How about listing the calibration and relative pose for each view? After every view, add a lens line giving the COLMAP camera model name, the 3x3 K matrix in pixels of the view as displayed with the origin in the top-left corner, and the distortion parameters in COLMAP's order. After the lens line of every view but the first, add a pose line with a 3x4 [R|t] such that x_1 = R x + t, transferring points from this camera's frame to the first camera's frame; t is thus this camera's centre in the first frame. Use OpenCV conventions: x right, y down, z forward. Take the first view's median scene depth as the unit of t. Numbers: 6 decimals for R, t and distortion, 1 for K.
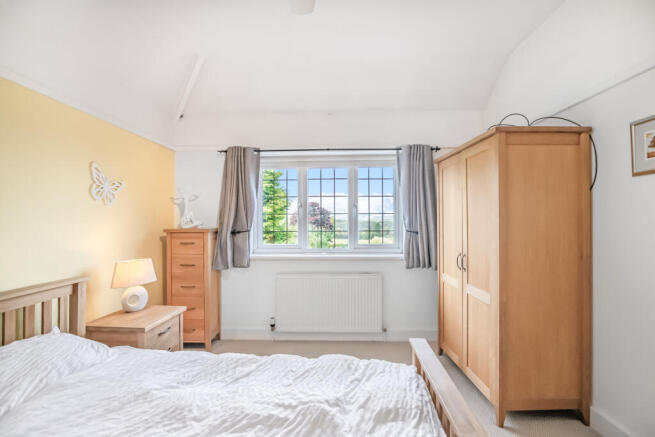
lens RADIAL K [[310.4, 0, 327.5], [0, 310.4, 218.5], [0, 0, 1]] dist [-0.010056, -0.000446]
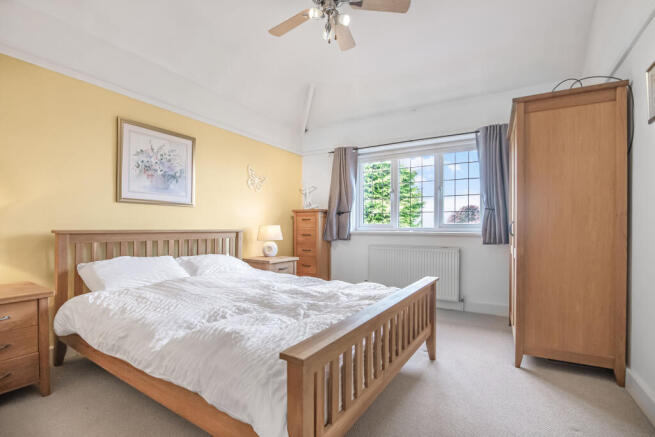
lens RADIAL K [[295.9, 0, 309.9], [0, 295.9, 223.2], [0, 0, 1]] dist [-0.000879, -0.000192]
pose [[0.865414, 0.010822, -0.500940, 0.243355], [-0.005013, 0.999904, 0.012941, 0.078841], [0.501032, -0.008688, 0.865385, -0.167694]]
